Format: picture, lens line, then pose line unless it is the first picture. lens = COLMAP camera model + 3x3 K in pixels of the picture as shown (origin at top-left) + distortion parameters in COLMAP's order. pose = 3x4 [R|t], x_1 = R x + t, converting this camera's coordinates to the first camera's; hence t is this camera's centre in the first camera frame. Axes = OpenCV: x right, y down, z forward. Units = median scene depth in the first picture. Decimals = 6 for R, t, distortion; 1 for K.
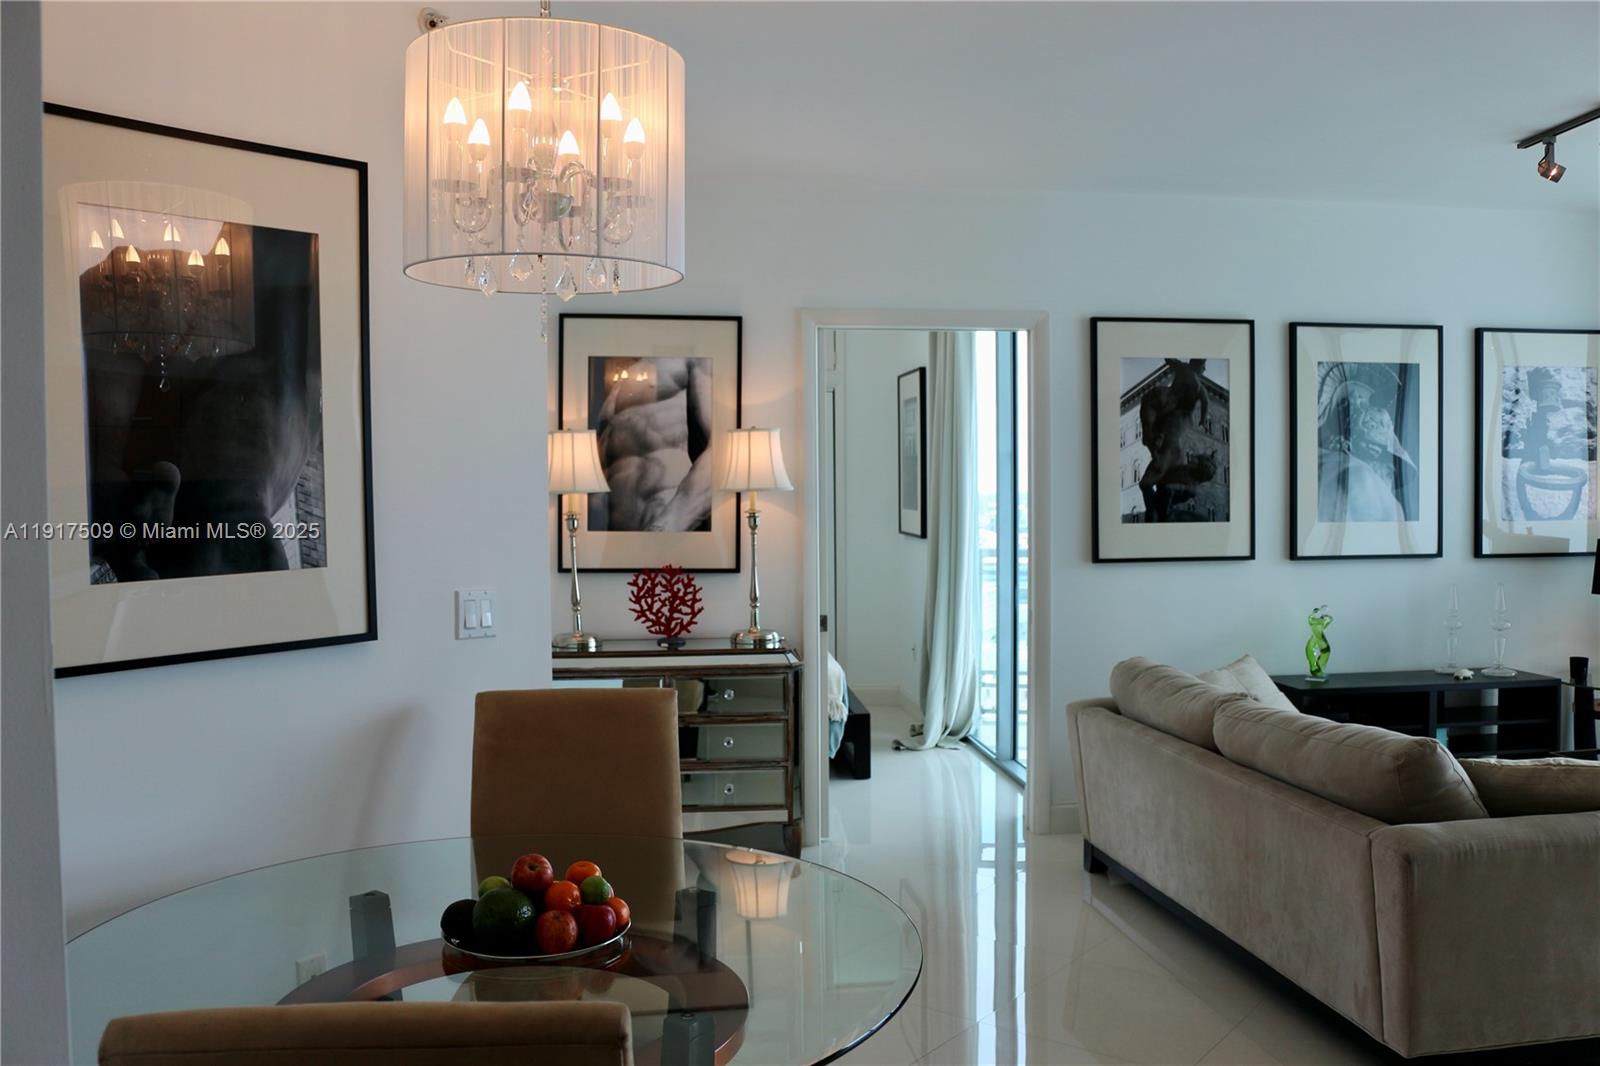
lens RADIAL K [[1321.9, 0, 800.0], [0, 1321.9, 533.0], [0, 0, 1]] dist [-0.160629, 0.136033]
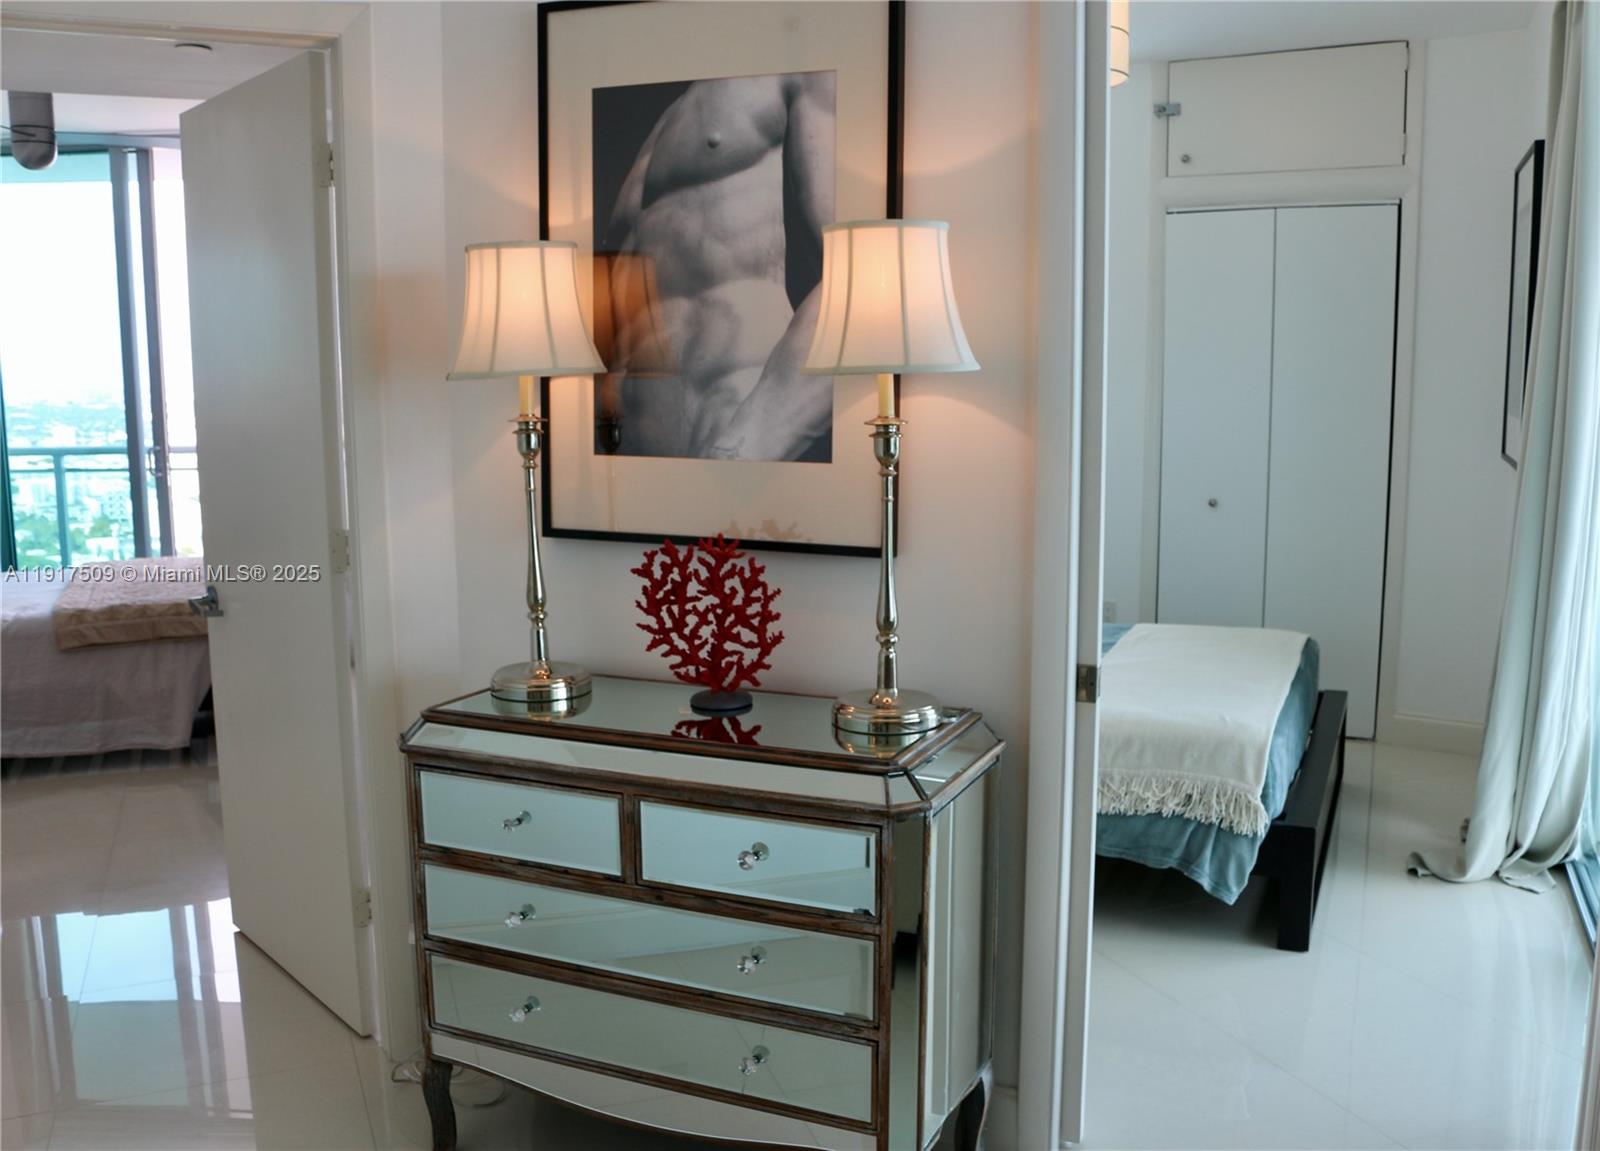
lens RADIAL K [[1424.5, 0, 800.0], [0, 1424.5, 575.5], [0, 0, 1]] dist [-0.148273, 0.113287]
pose [[0.878509, 0.071340, -0.472369, 0.158939], [-0.018927, 0.993208, 0.114800, -0.019015], [0.477351, -0.091912, 0.873893, 0.581271]]
